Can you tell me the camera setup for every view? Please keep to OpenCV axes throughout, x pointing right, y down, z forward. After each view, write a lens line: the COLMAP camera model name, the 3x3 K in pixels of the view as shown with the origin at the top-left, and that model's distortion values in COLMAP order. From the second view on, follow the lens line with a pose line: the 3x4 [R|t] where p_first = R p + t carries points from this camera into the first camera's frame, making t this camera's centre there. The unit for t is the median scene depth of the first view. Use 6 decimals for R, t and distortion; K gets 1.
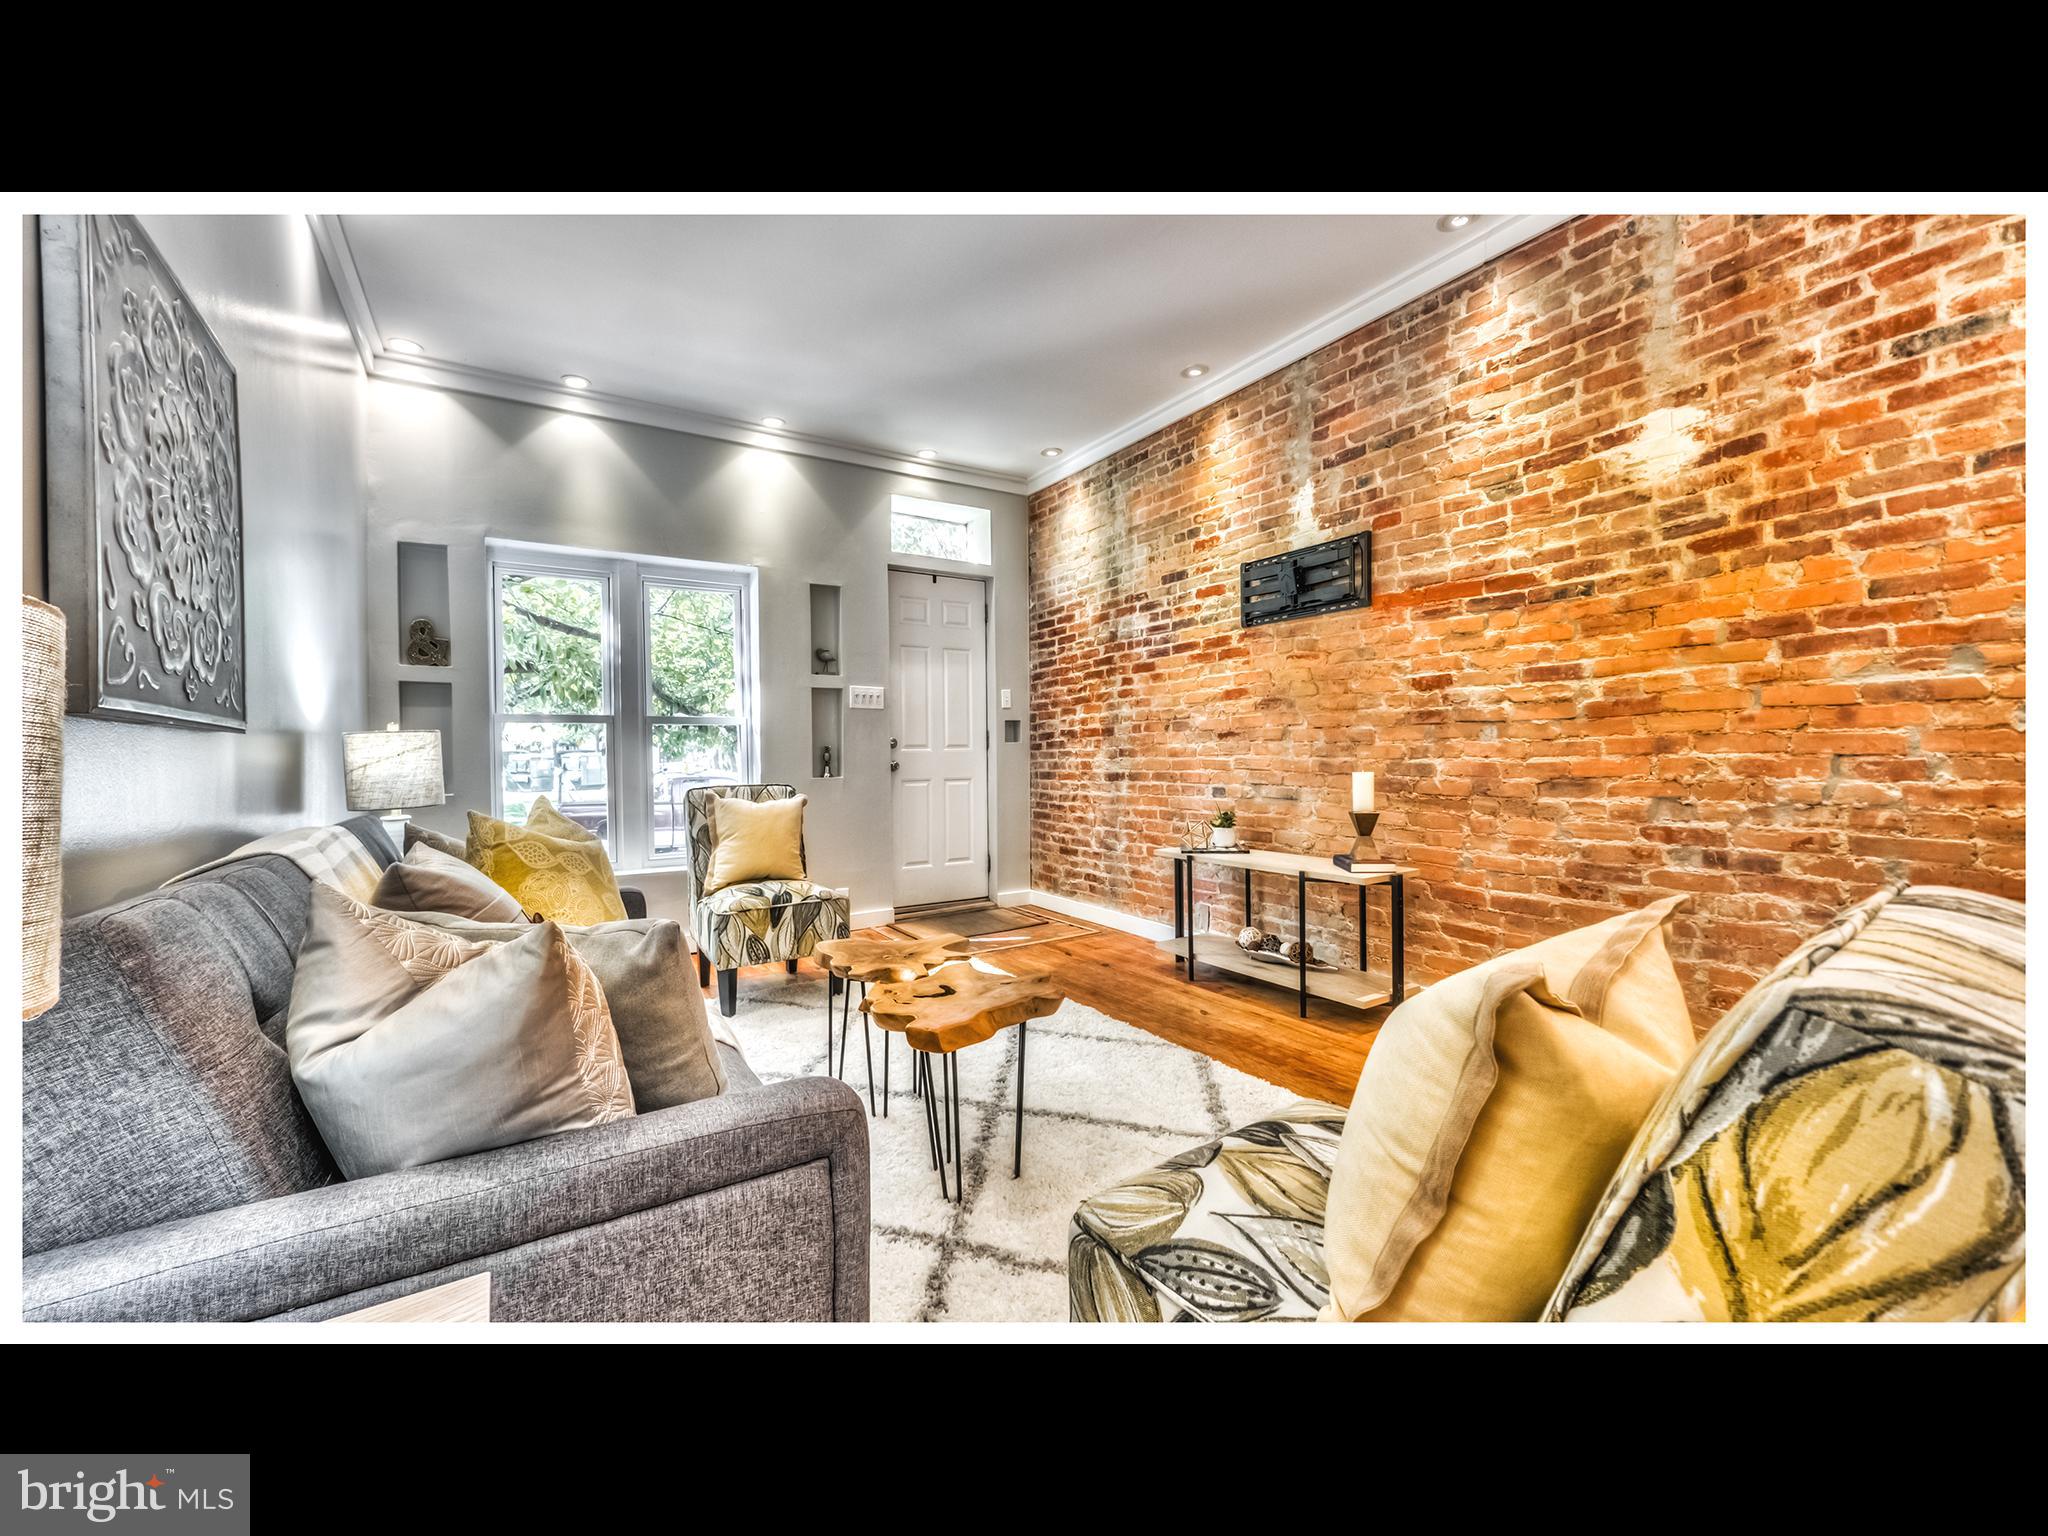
lens RADIAL K [[794.4, 0, 956.9], [0, 794.4, 763.1], [0, 0, 1]] dist [-0.008250, 0.001500]
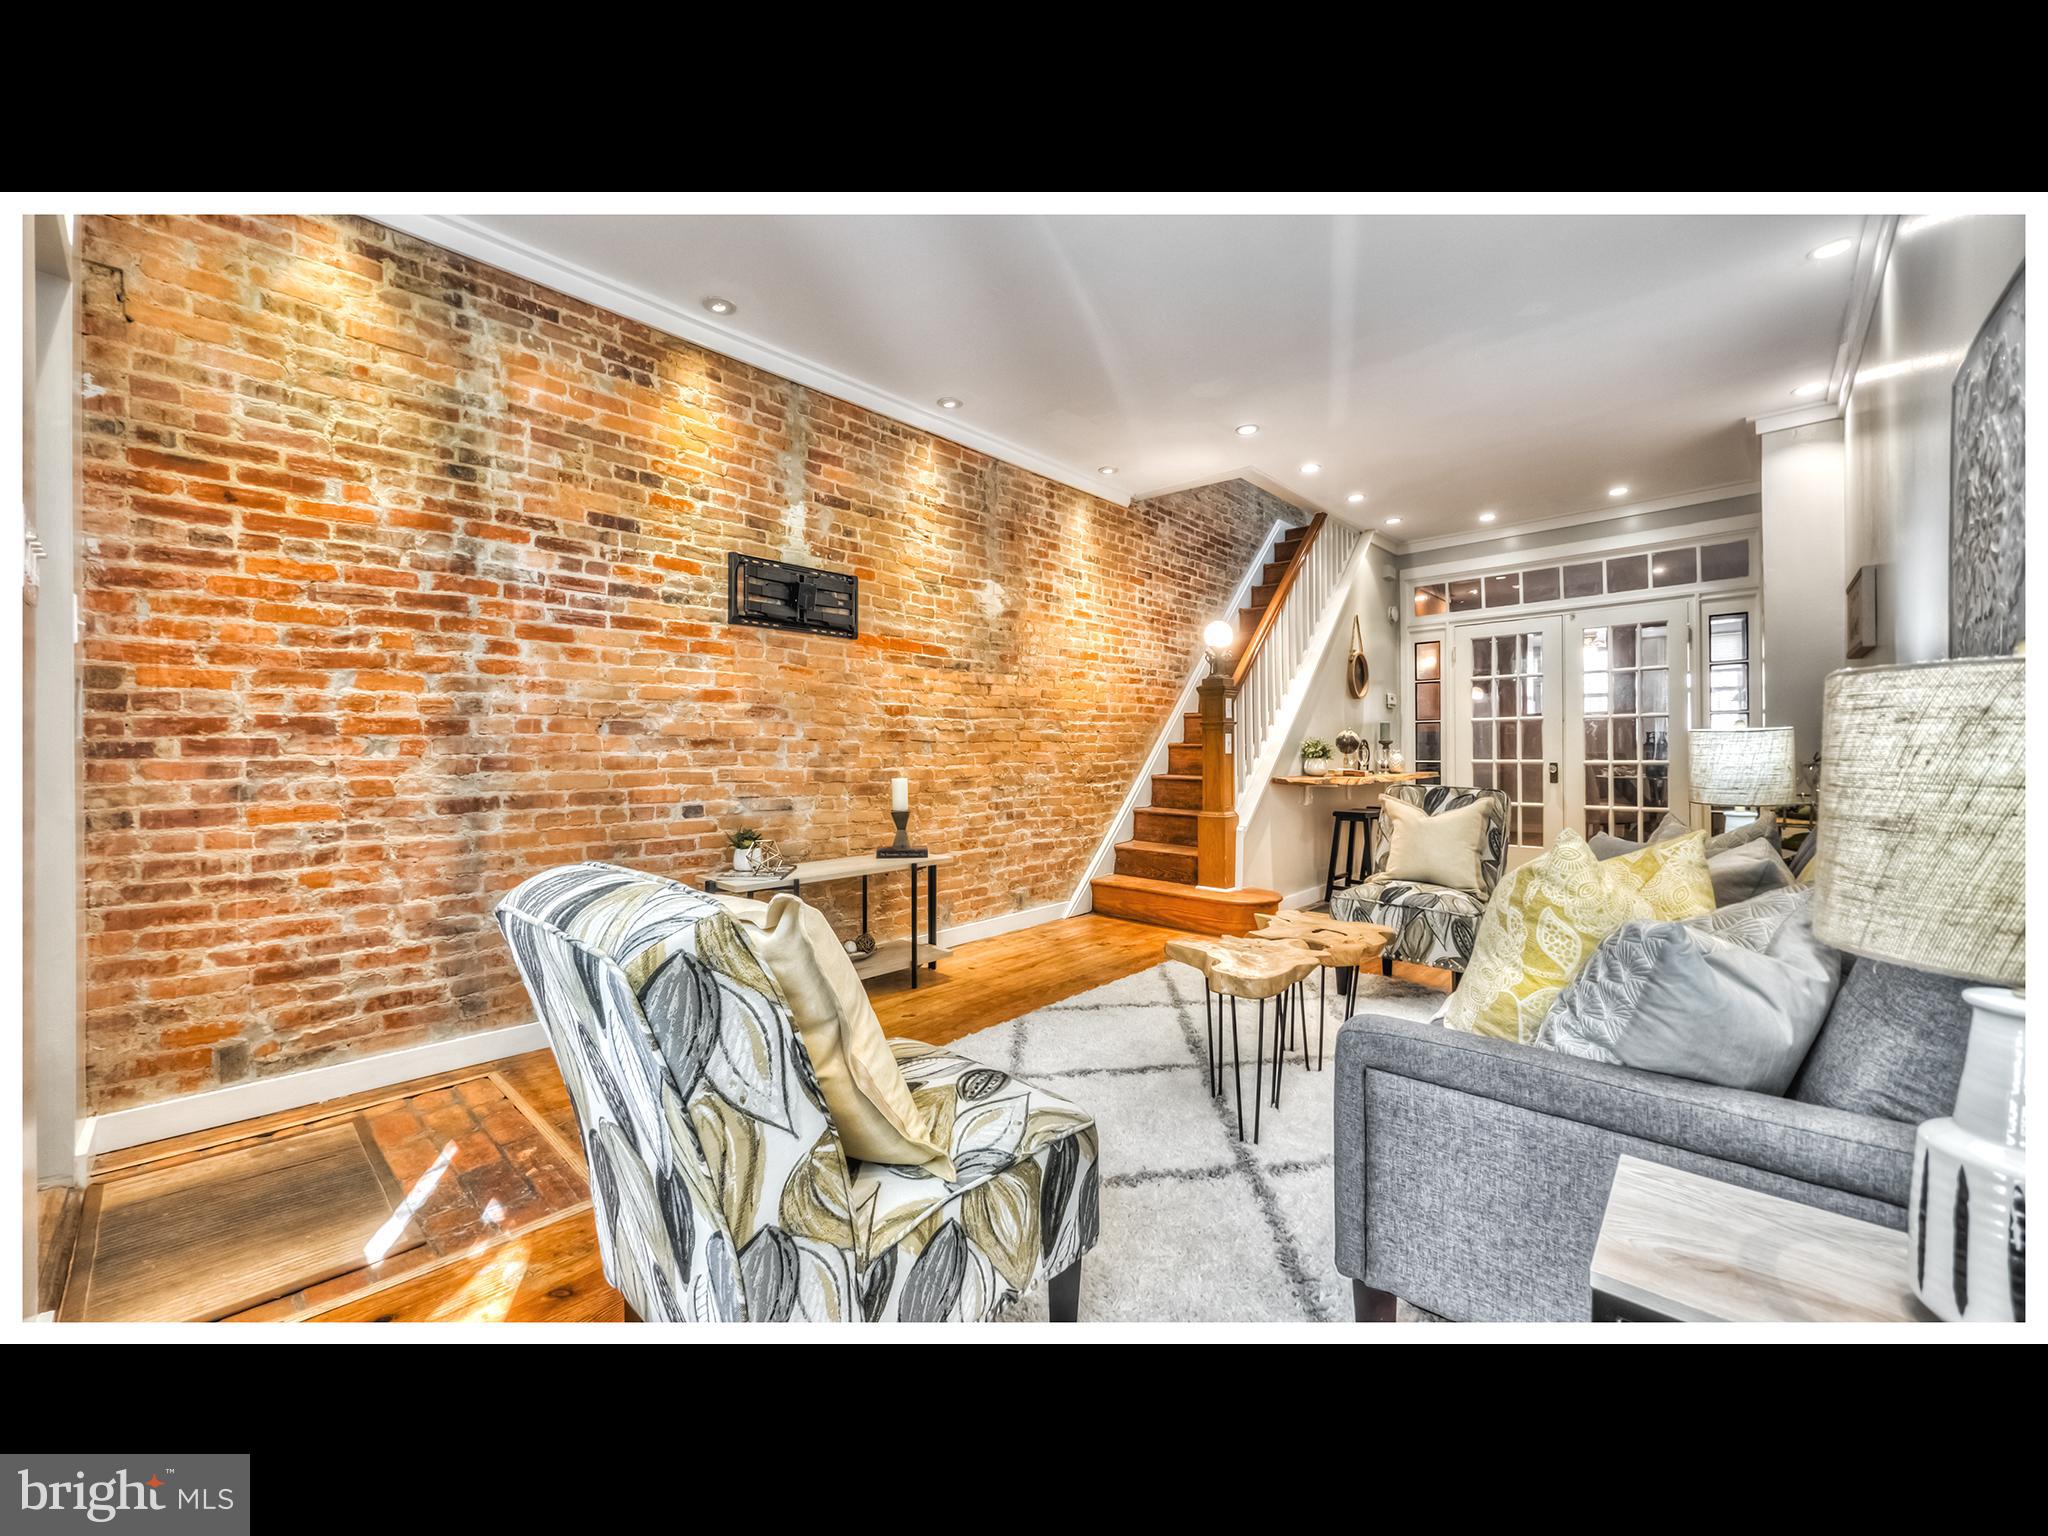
lens RADIAL K [[794.4, 0, 1010.3], [0, 794.4, 756.4], [0, 0, 1]] dist [-0.008250, 0.001500]
pose [[-0.305703, 0.012208, 0.952049, -0.617868], [0.019128, 0.999795, -0.006678, -0.009368], [-0.951935, 0.016169, -0.305874, 1.033236]]
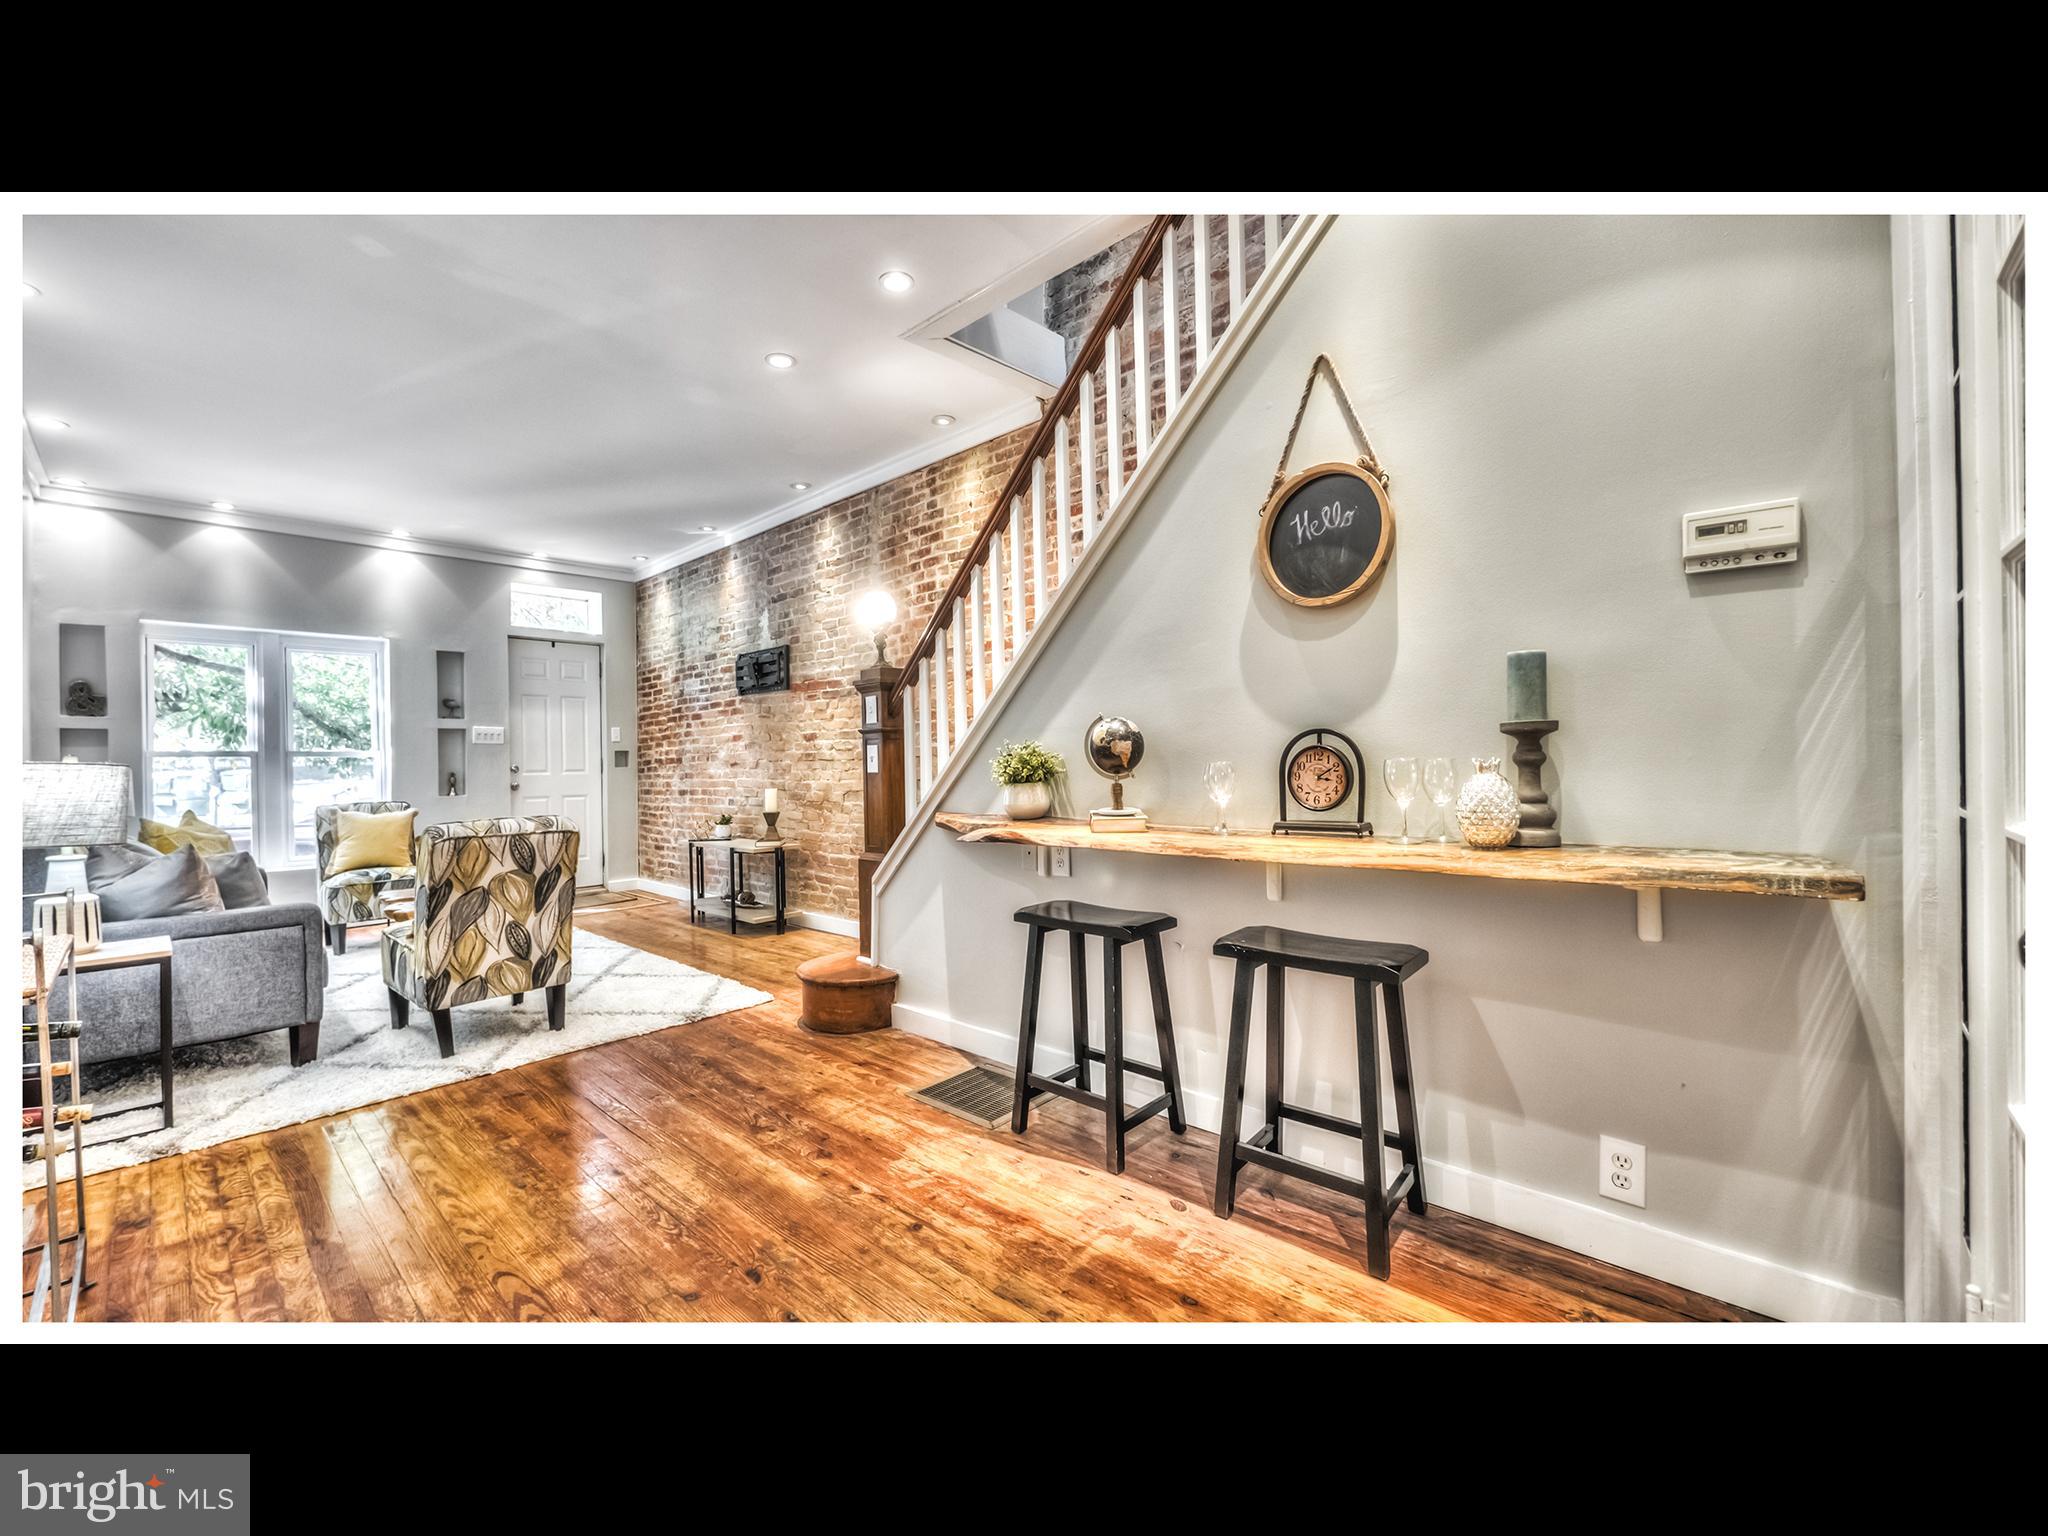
lens RADIAL K [[794.4, 0, 946.2], [0, 794.4, 762.3], [0, 0, 1]] dist [-0.008250, 0.001500]
pose [[0.961482, -0.003101, 0.274851, 0.342080], [0.008071, 0.999824, -0.016954, -0.011234], [-0.274750, 0.018519, 0.961337, -0.642833]]
